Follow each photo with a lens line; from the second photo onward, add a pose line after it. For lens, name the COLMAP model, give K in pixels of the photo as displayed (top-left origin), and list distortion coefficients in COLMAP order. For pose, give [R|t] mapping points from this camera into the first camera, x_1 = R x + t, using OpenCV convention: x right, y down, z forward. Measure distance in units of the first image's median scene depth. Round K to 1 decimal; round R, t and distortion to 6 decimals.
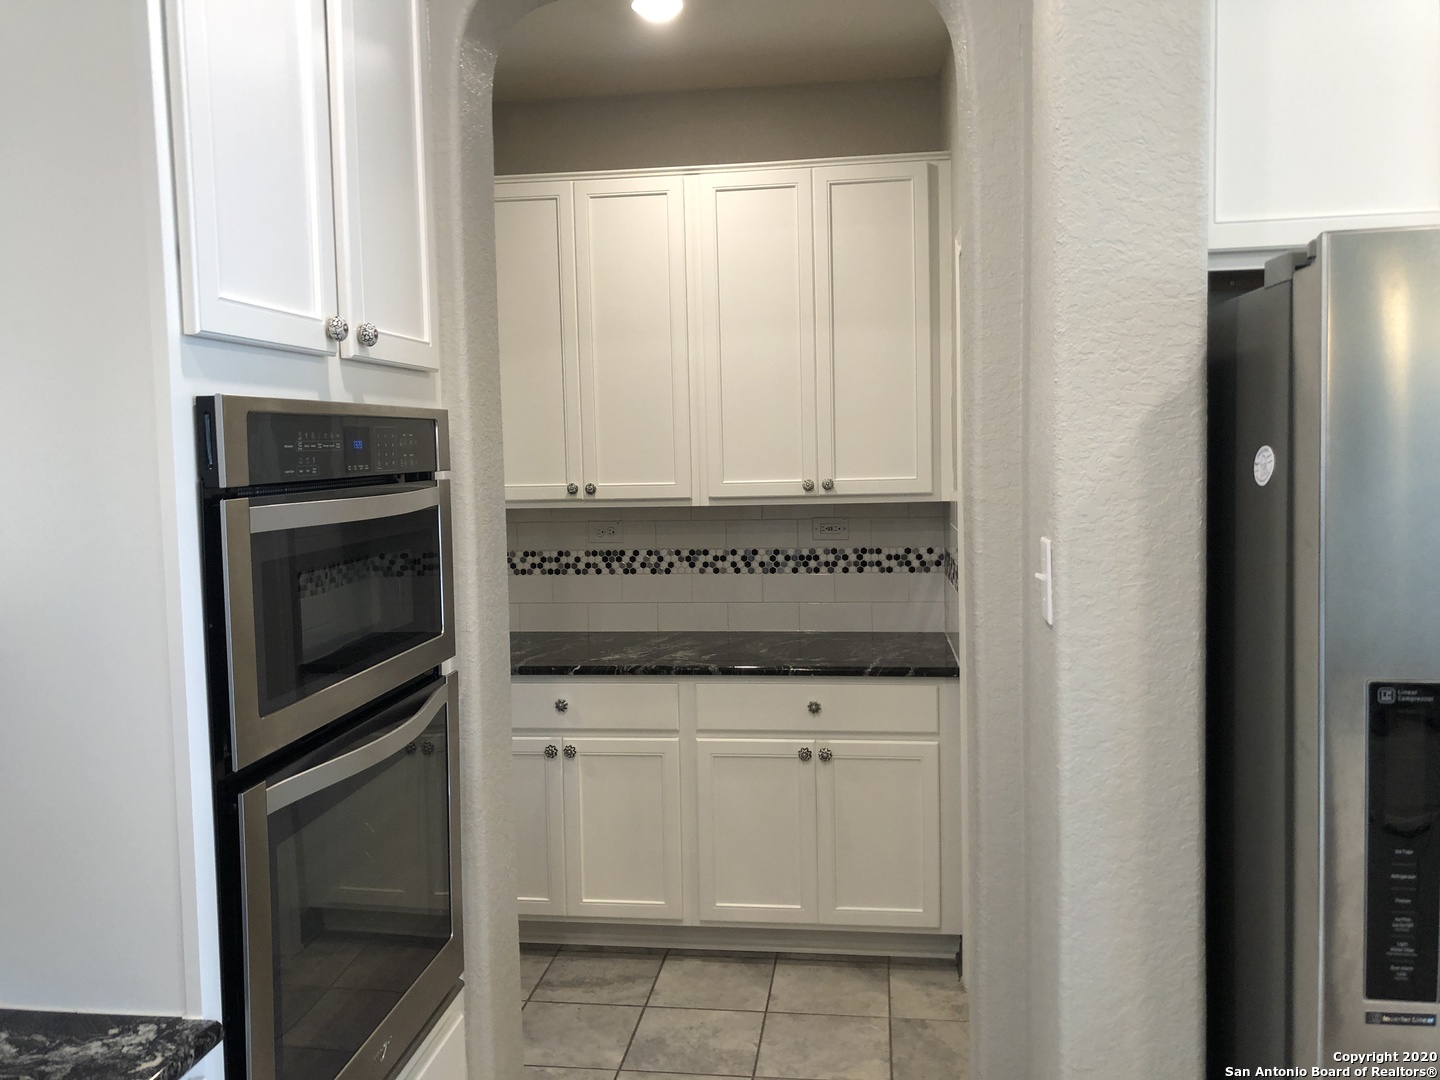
lens RADIAL K [[1149.1, 0, 720.0], [0, 1149.1, 540.0], [0, 0, 1]] dist [0.011918, 0.003297]
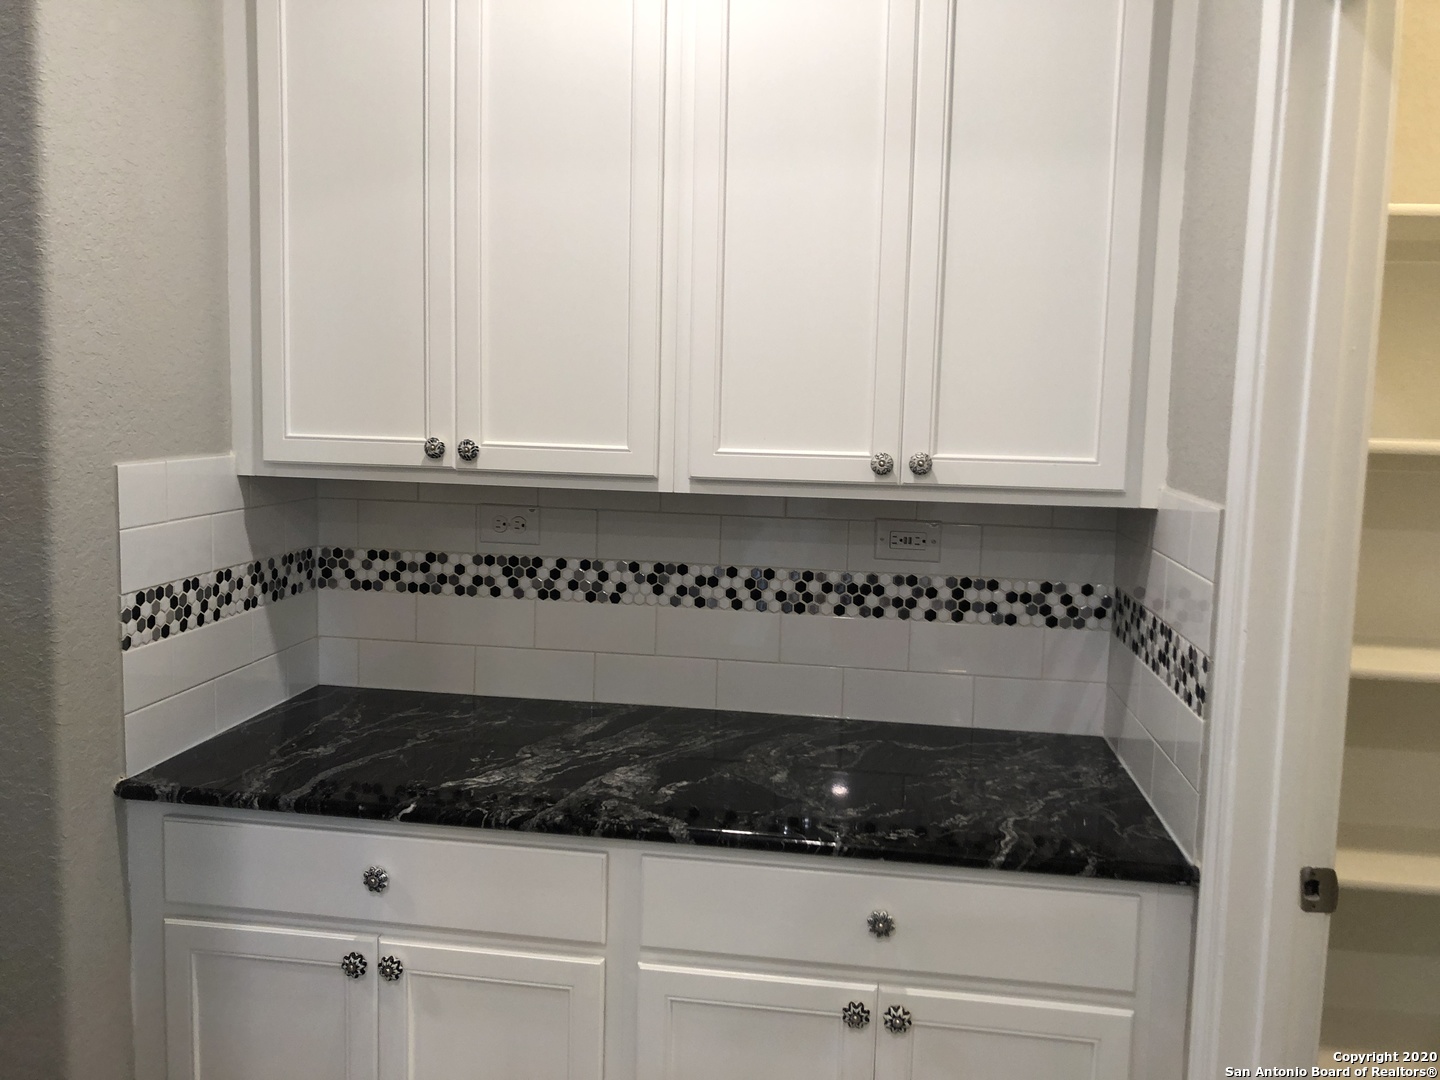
lens RADIAL K [[1149.1, 0, 720.0], [0, 1149.1, 540.0], [0, 0, 1]] dist [0.011918, 0.003297]
pose [[0.998871, 0.047507, 0.000583, 0.004920], [-0.047485, 0.997856, 0.045044, -0.030626], [0.001558, -0.045020, 0.998985, 0.442067]]
